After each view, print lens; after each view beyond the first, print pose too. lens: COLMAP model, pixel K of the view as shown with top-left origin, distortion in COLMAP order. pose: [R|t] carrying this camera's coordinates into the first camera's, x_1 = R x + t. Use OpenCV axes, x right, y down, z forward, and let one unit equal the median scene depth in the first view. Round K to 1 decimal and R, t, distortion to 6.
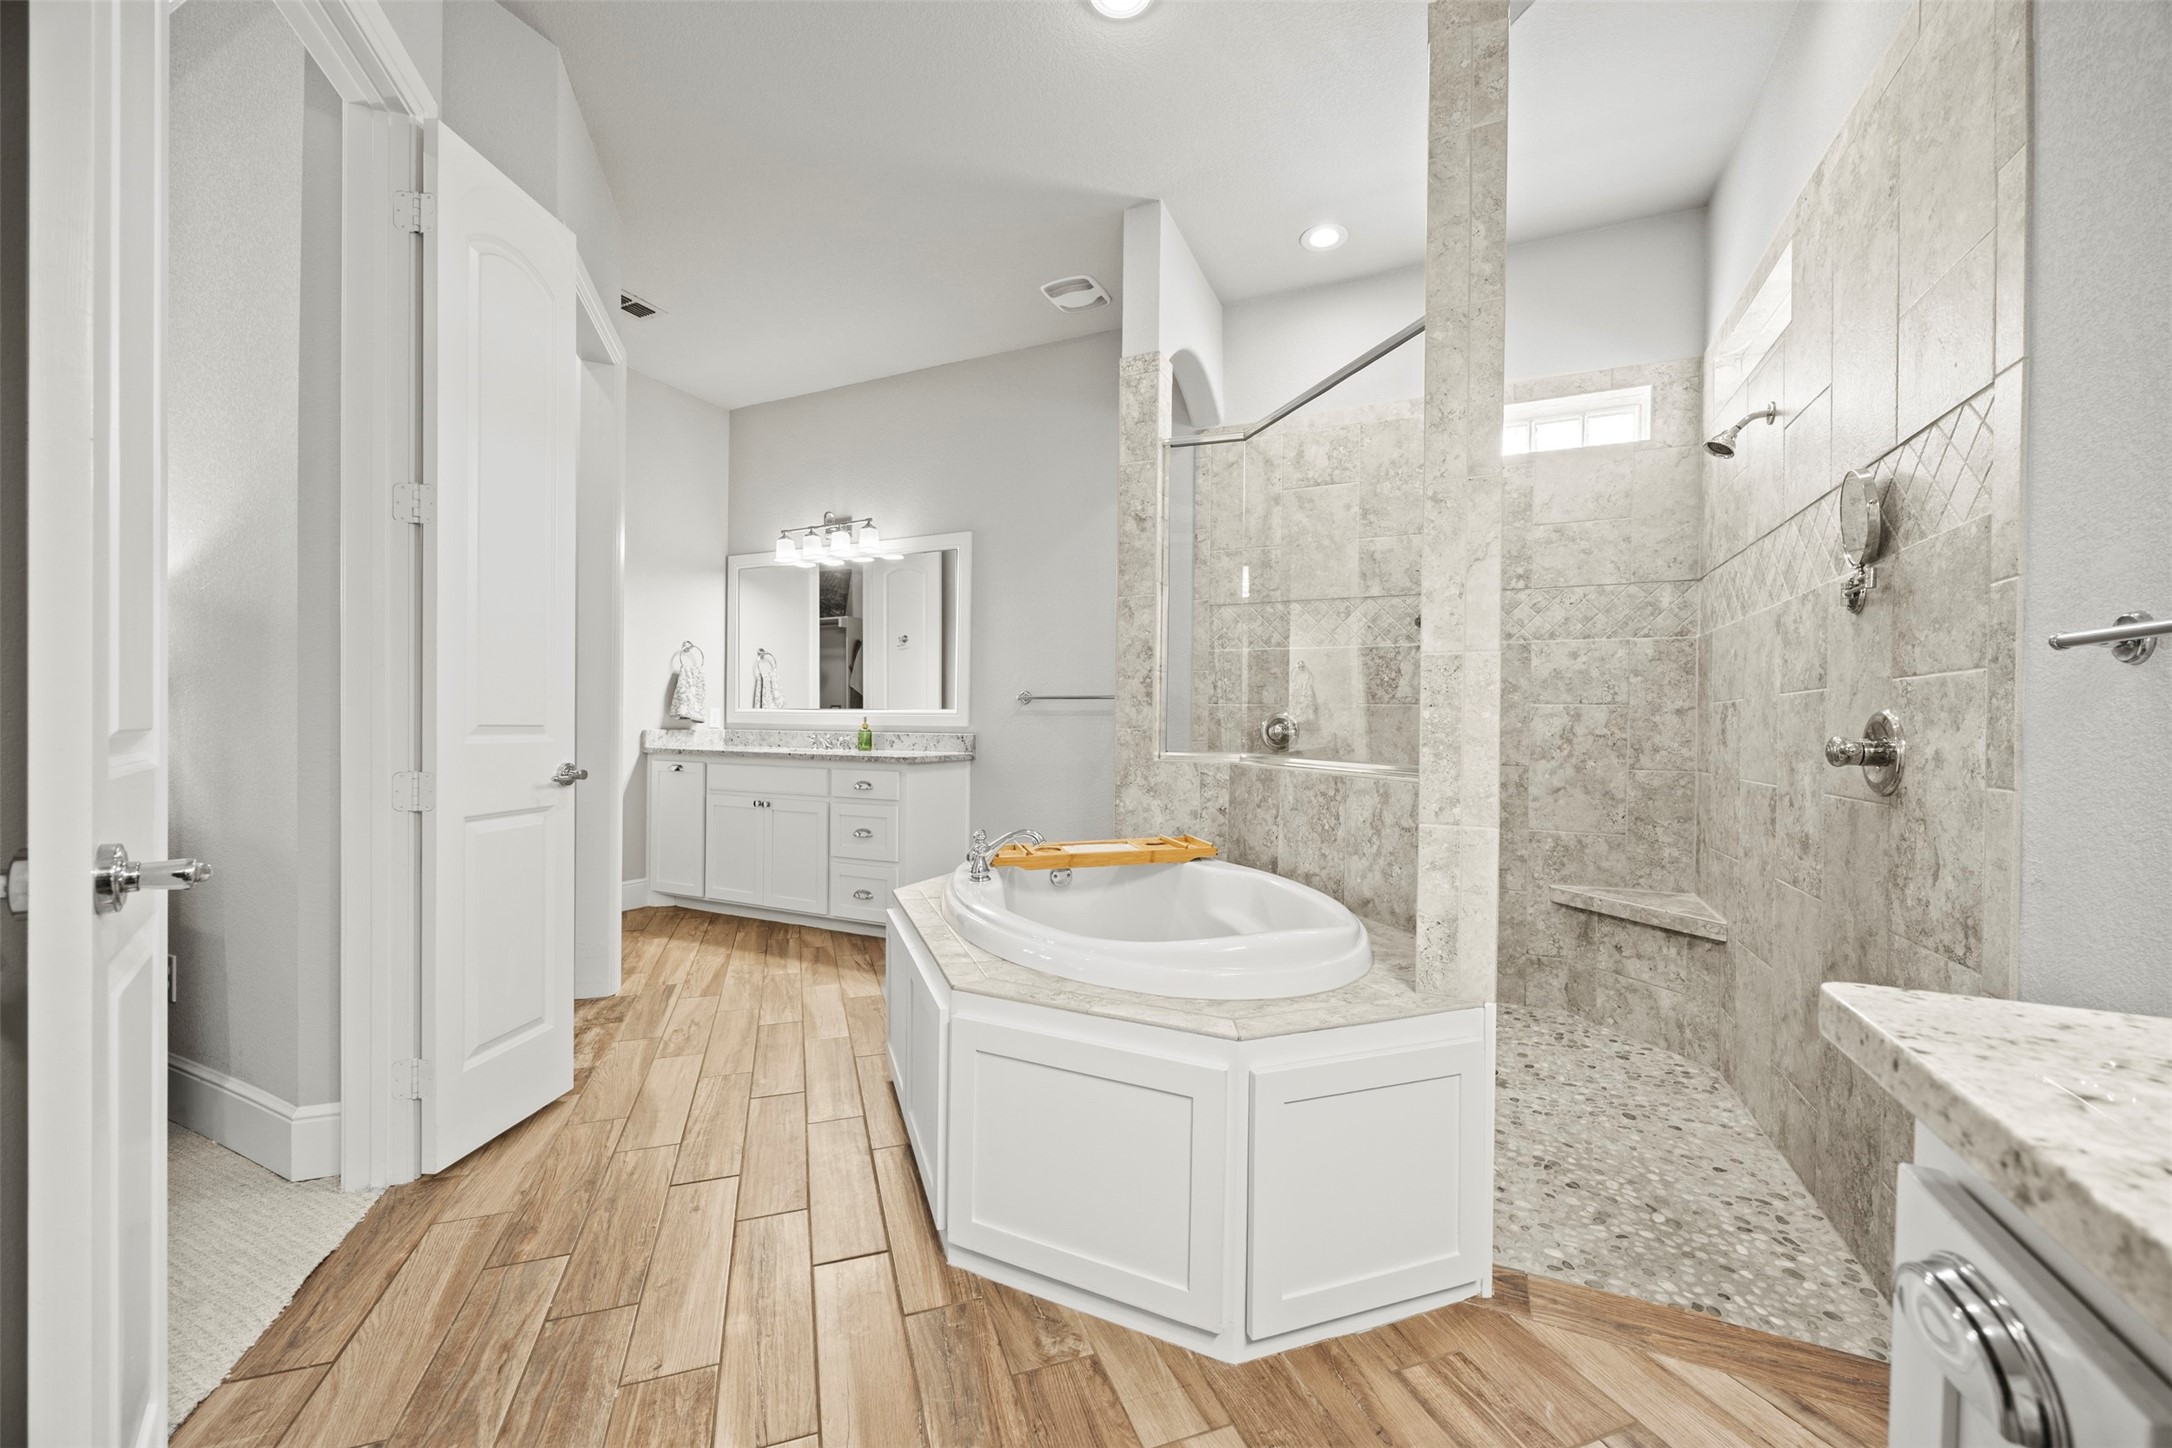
lens RADIAL K [[834.6, 0, 1086.7], [0, 834.6, 729.8], [0, 0, 1]] dist [0.001317, 0.000081]
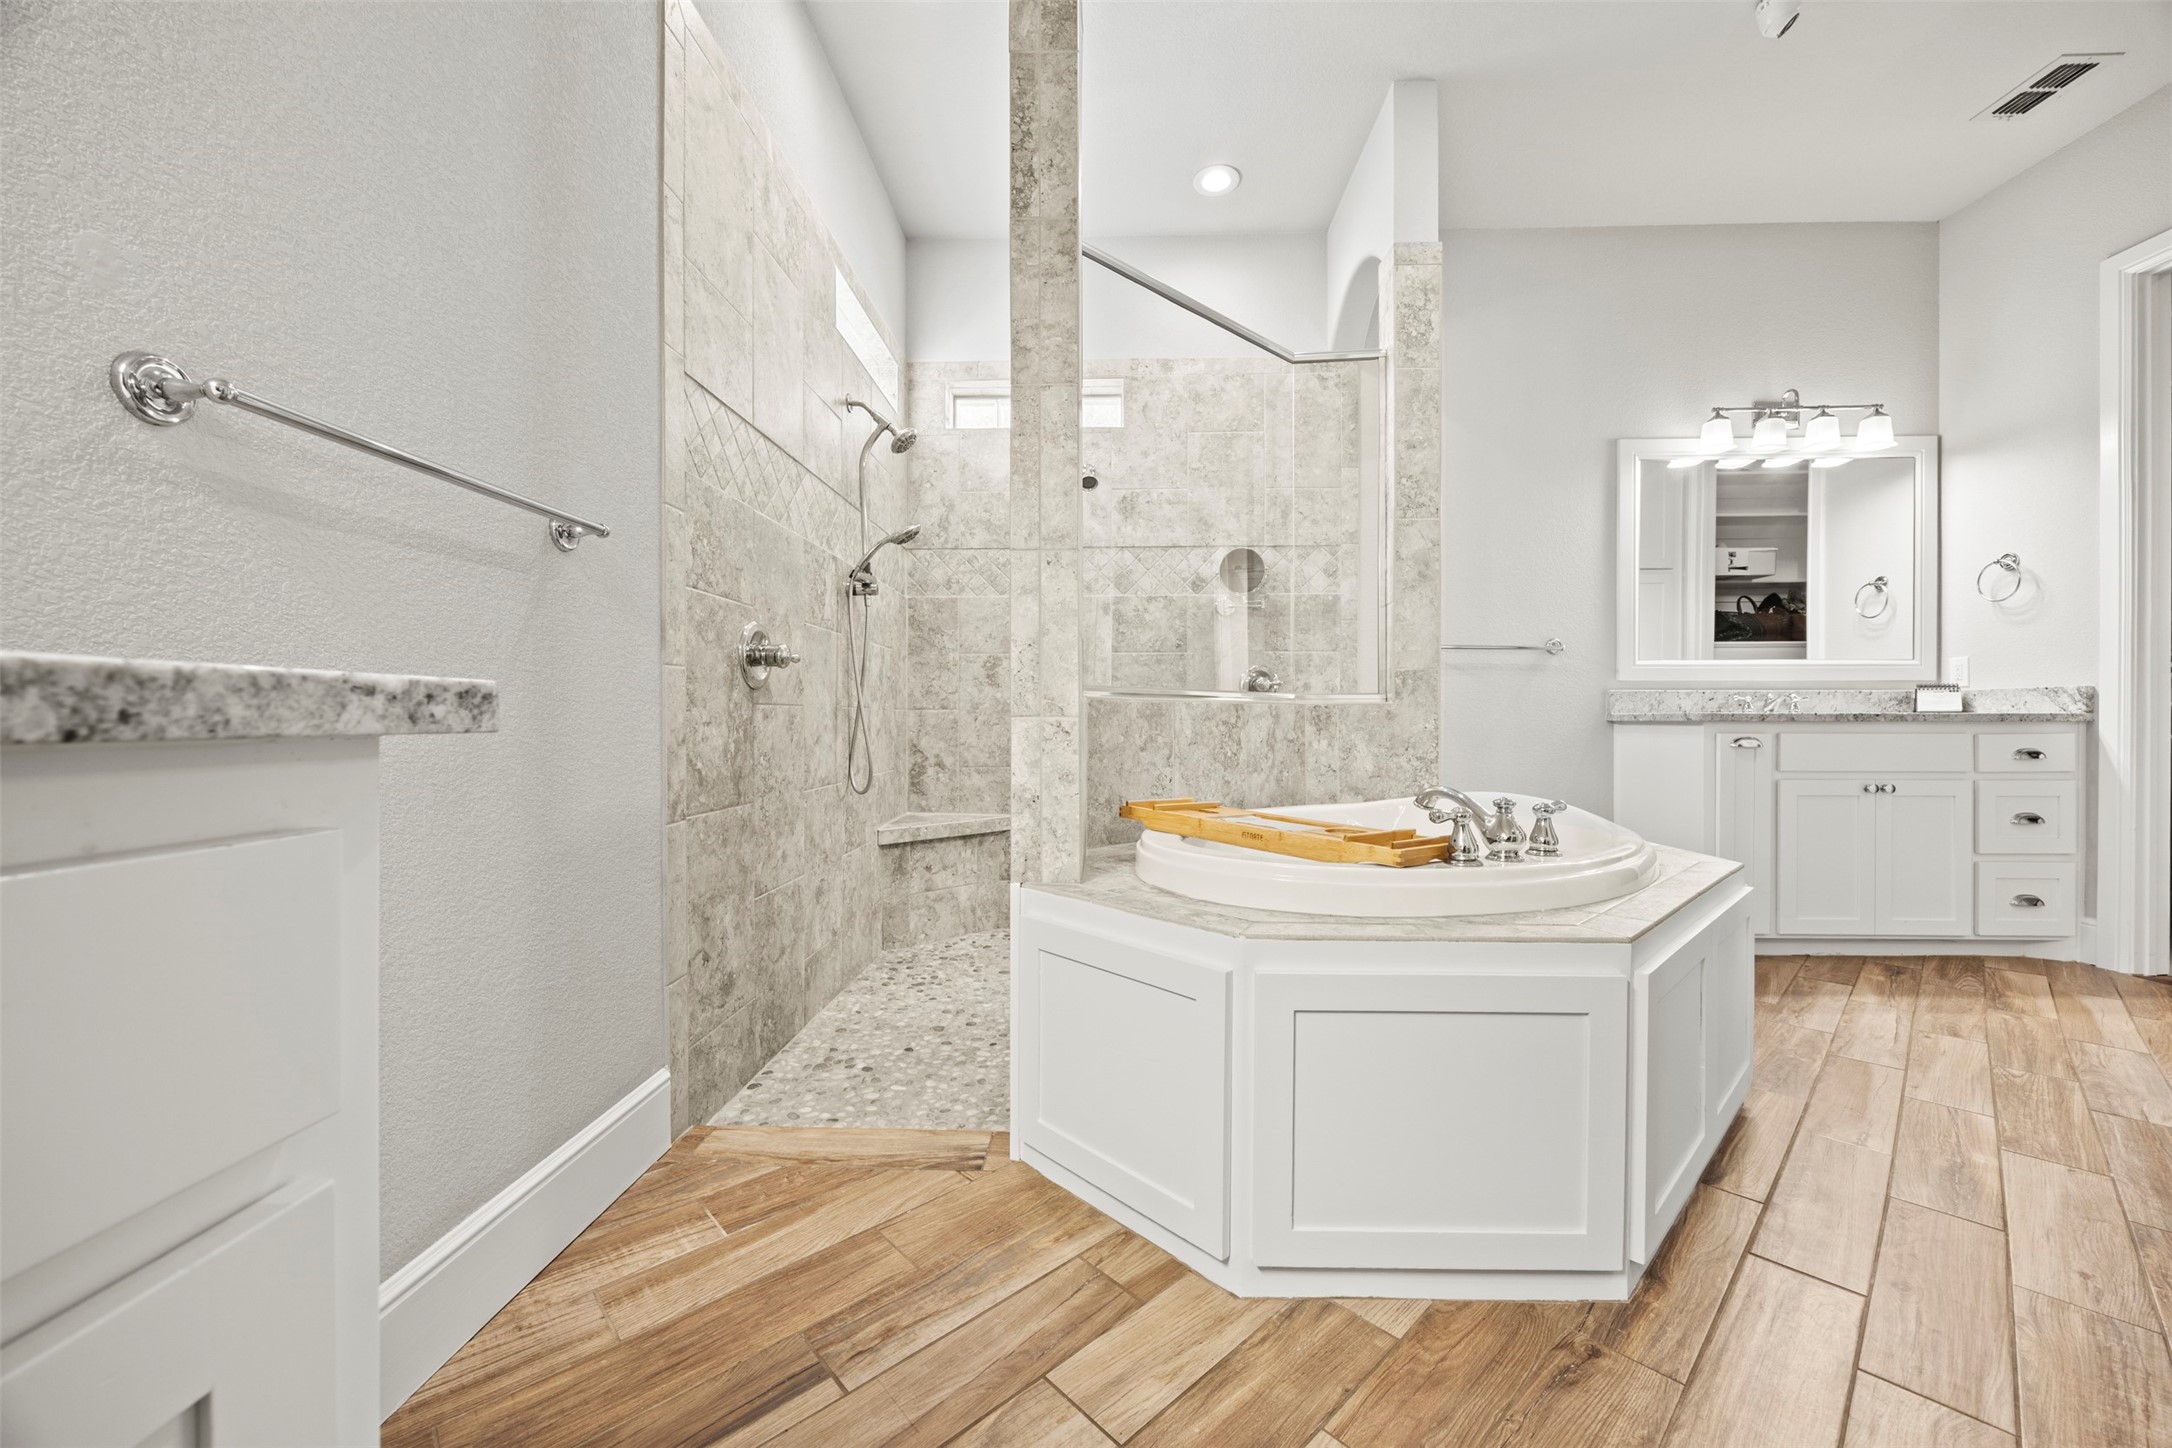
lens RADIAL K [[834.6, 0, 1087.0], [0, 834.6, 715.7], [0, 0, 1]] dist [0.001317, 0.000081]
pose [[-0.409072, -0.009767, 0.912450, -0.541643], [-0.001477, 0.999948, 0.010042, 0.054649], [-0.912501, 0.002760, -0.409065, 1.469075]]
